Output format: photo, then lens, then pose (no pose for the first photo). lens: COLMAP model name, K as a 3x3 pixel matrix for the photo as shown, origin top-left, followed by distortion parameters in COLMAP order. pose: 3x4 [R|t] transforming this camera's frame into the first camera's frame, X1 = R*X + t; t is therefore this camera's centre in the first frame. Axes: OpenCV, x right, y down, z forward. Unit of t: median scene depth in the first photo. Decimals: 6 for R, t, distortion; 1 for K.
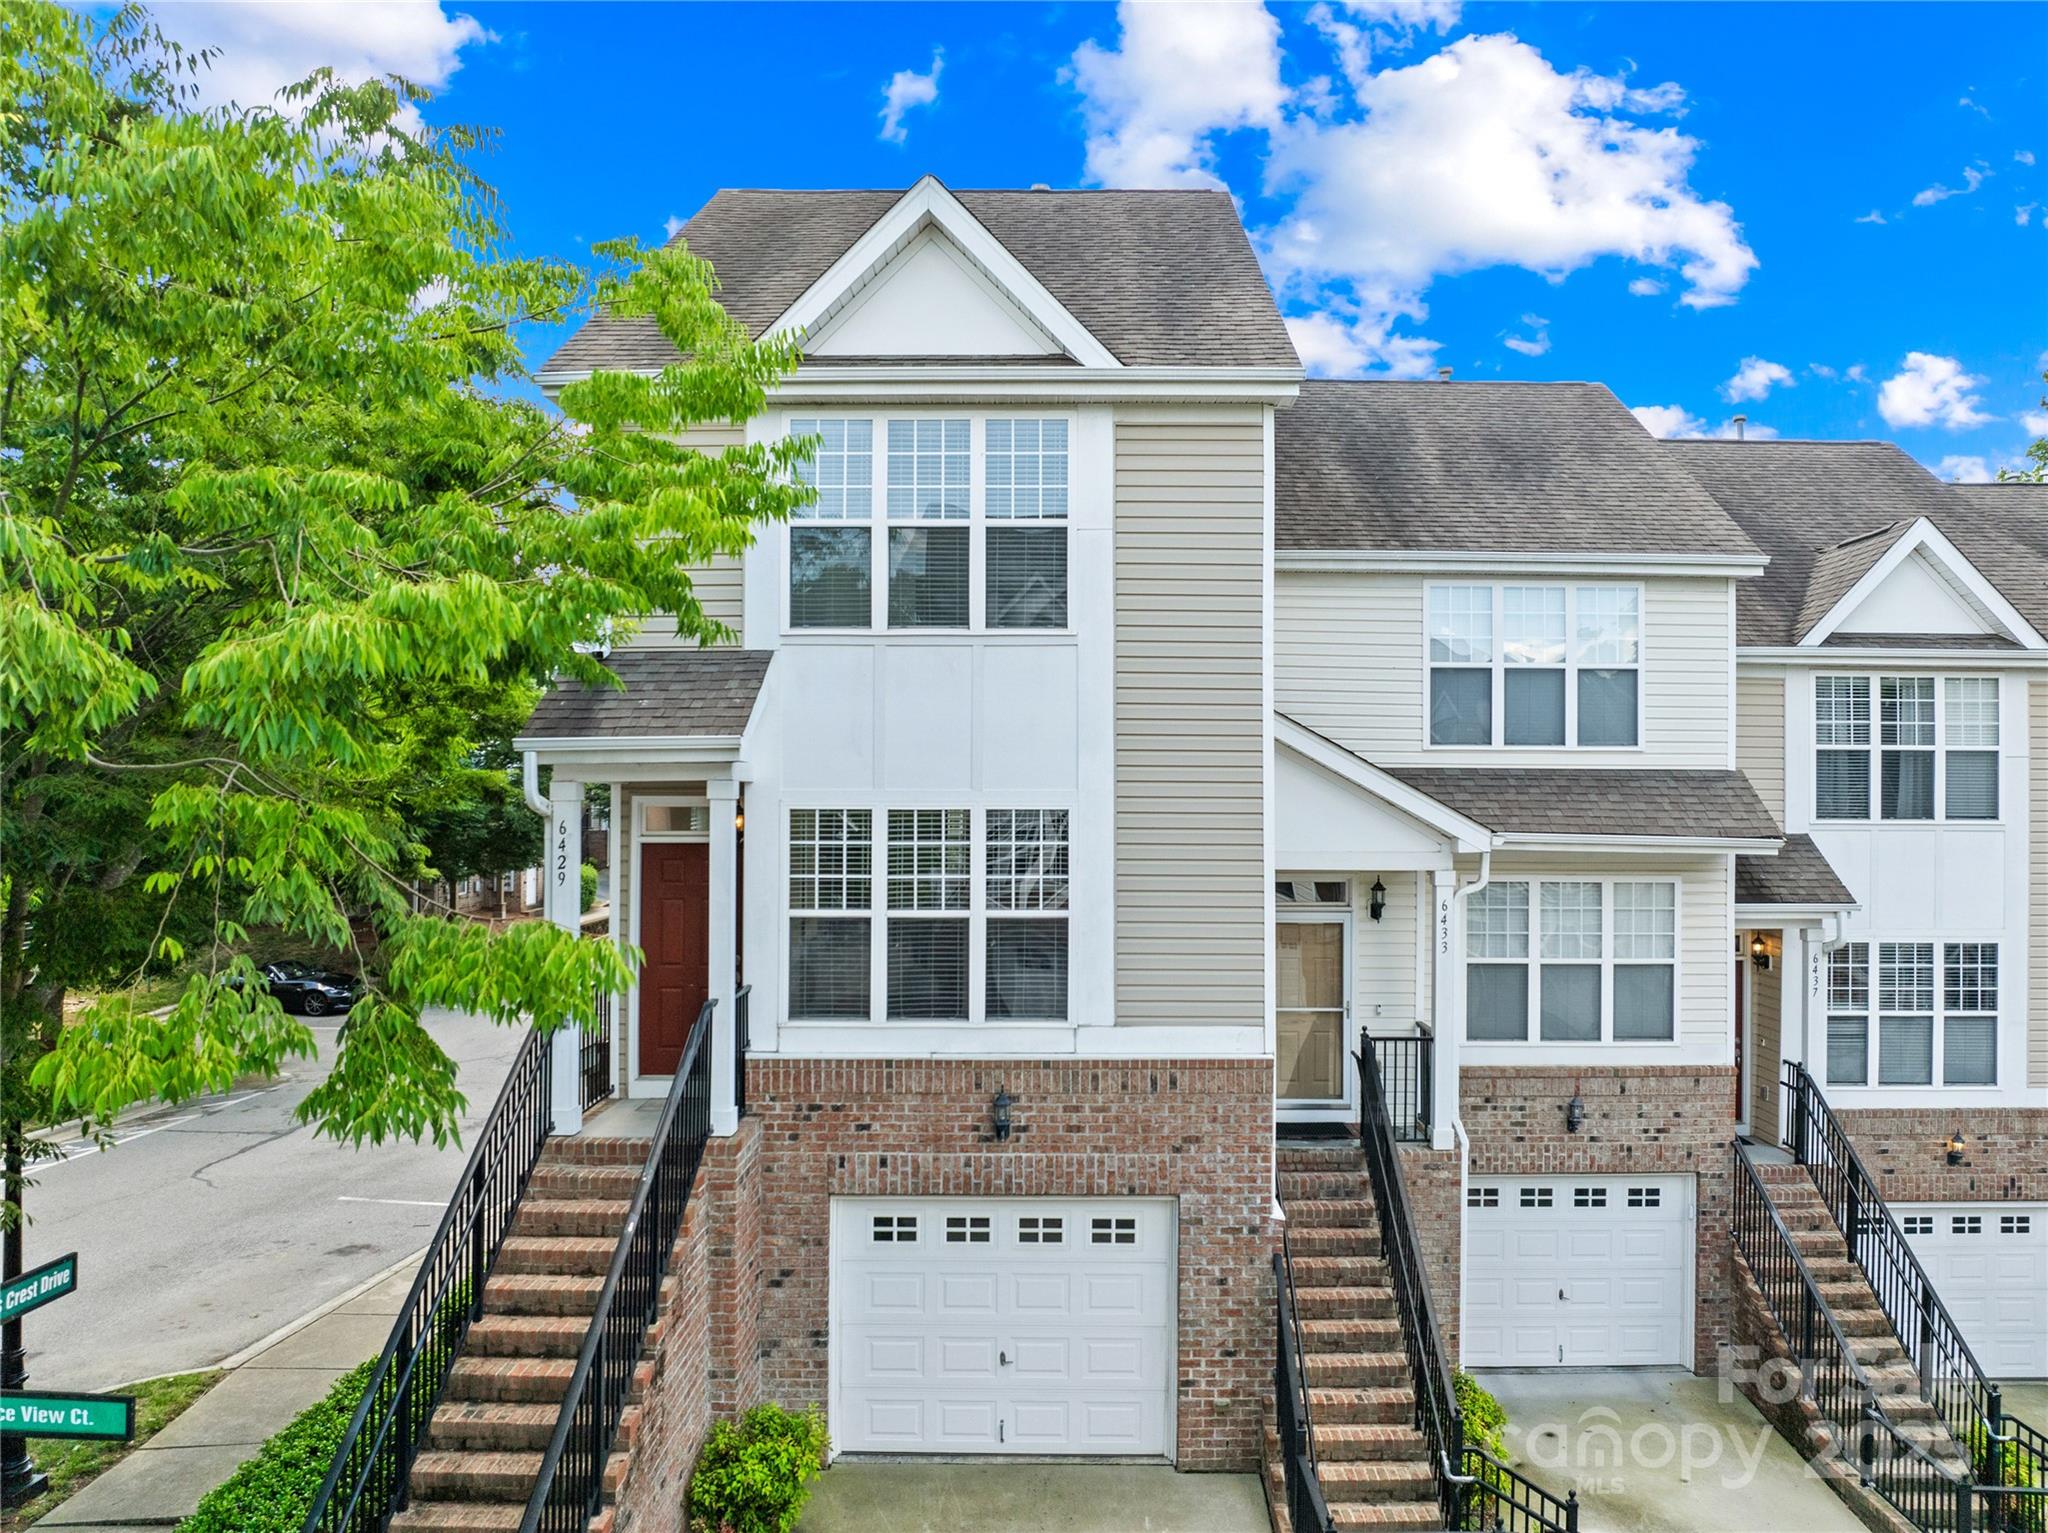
lens RADIAL K [[1488.3, 0, 1023.4], [0, 1488.3, 778.4], [0, 0, 1]] dist [-0.010719, 0.005450]
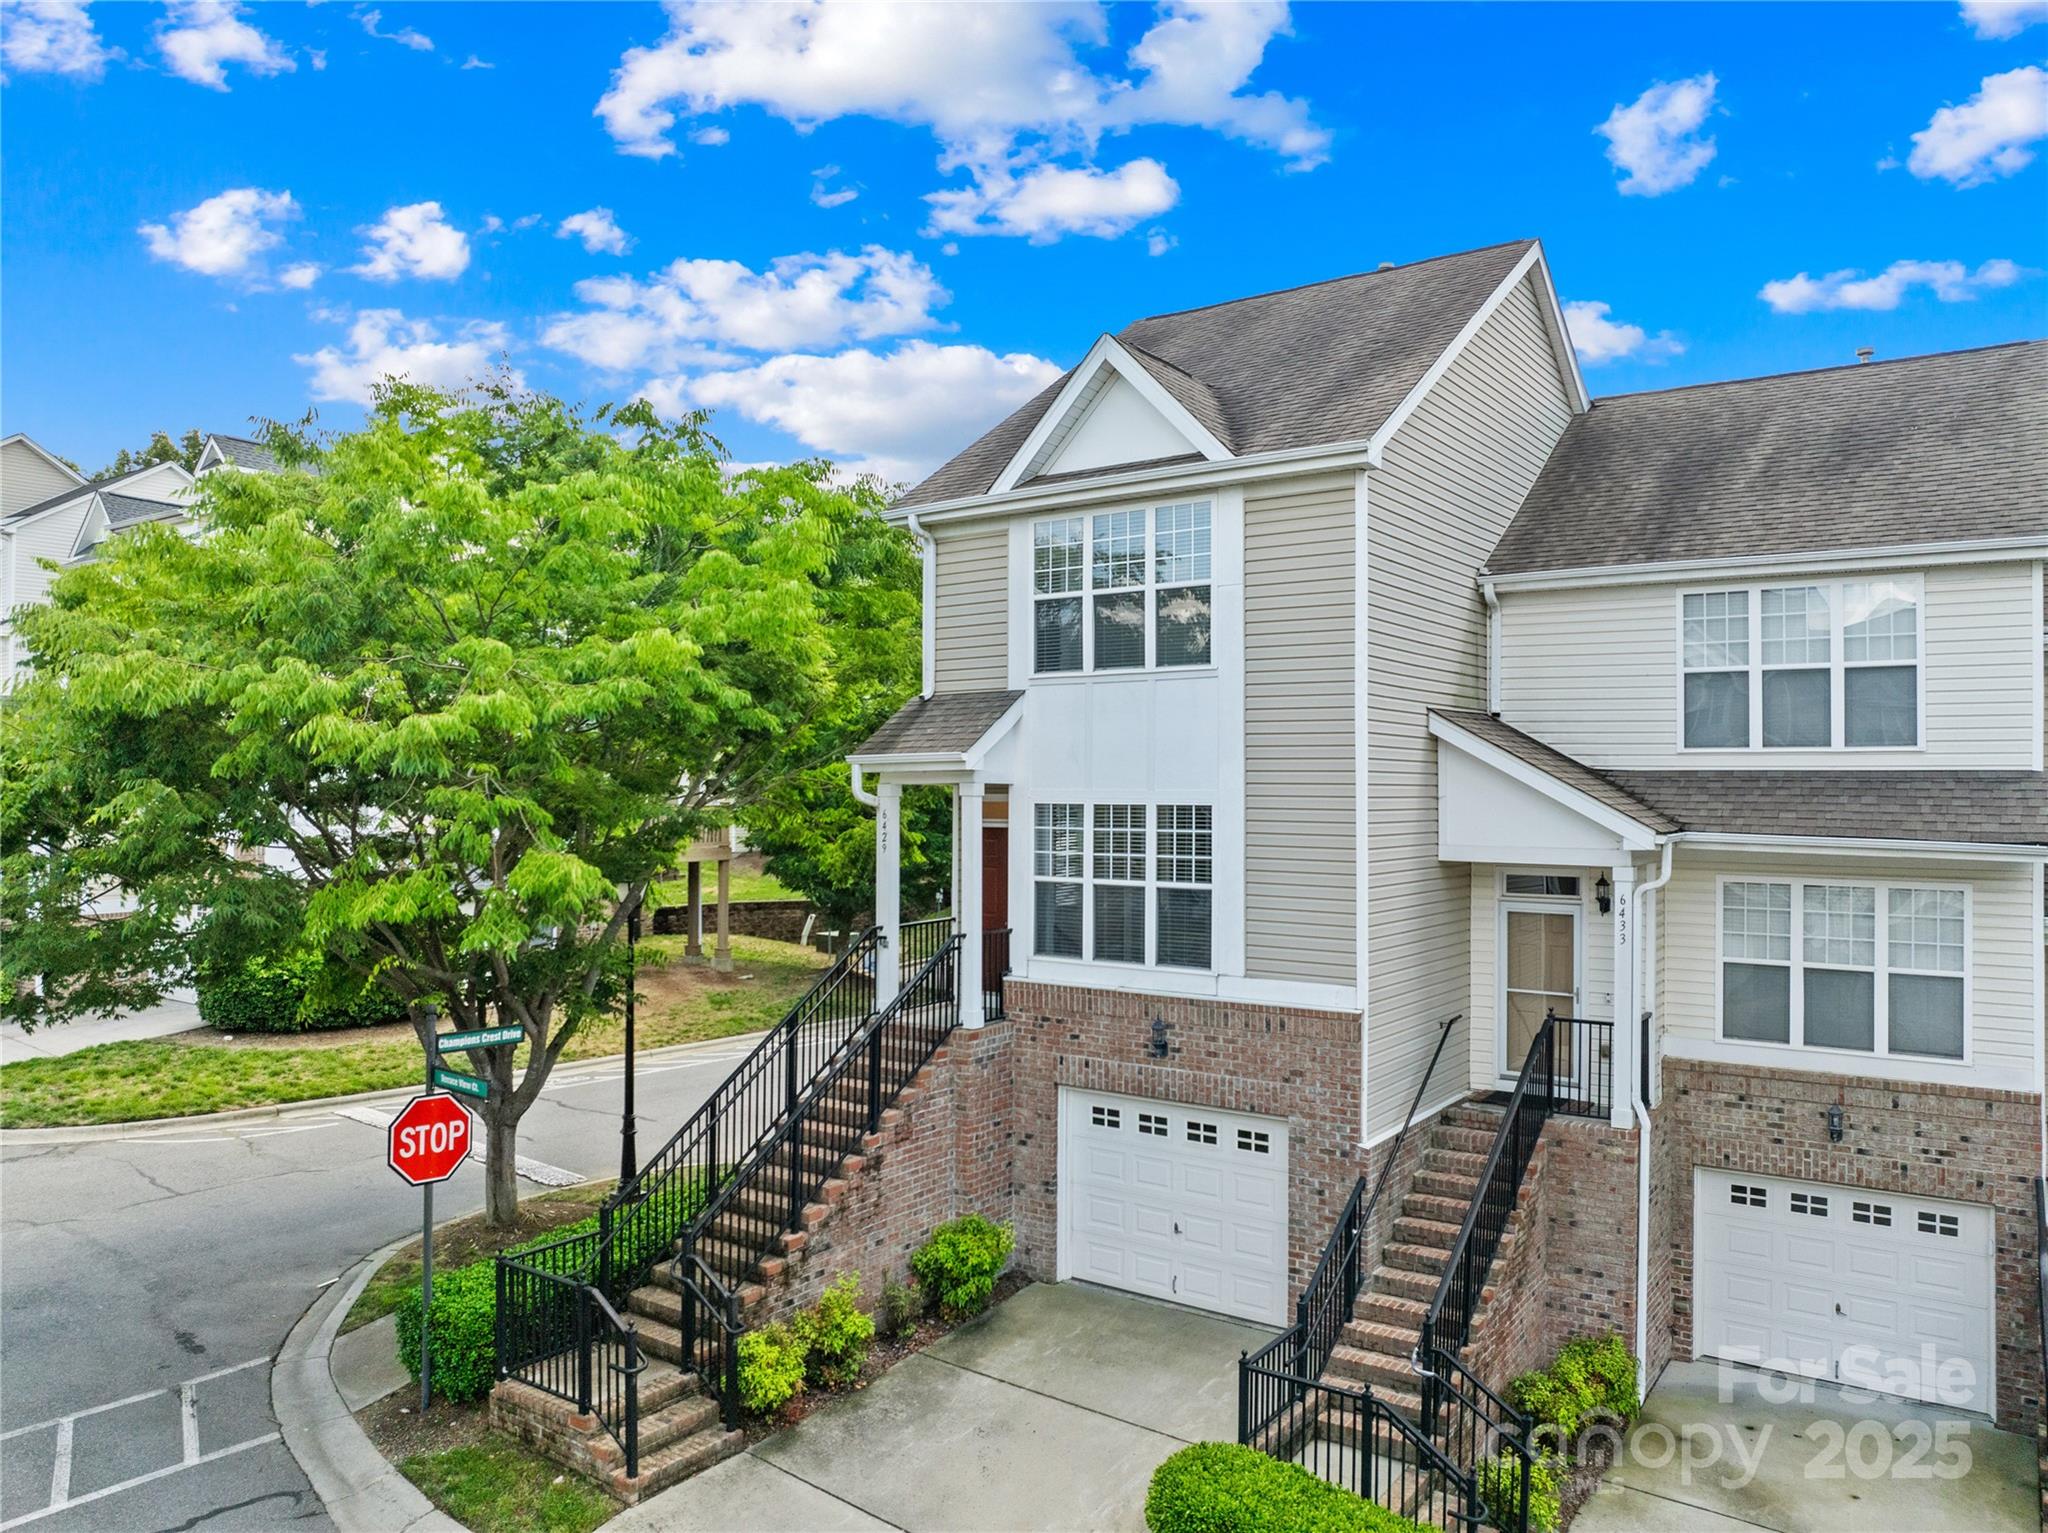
lens RADIAL K [[1488.3, 0, 1023.6], [0, 1488.3, 763.4], [0, 0, 1]] dist [-0.010719, 0.005450]
pose [[0.811938, -0.006831, -0.583703, 0.646101], [0.002127, 0.999960, -0.008743, -0.004314], [0.583739, 0.005857, 0.811920, -0.135987]]
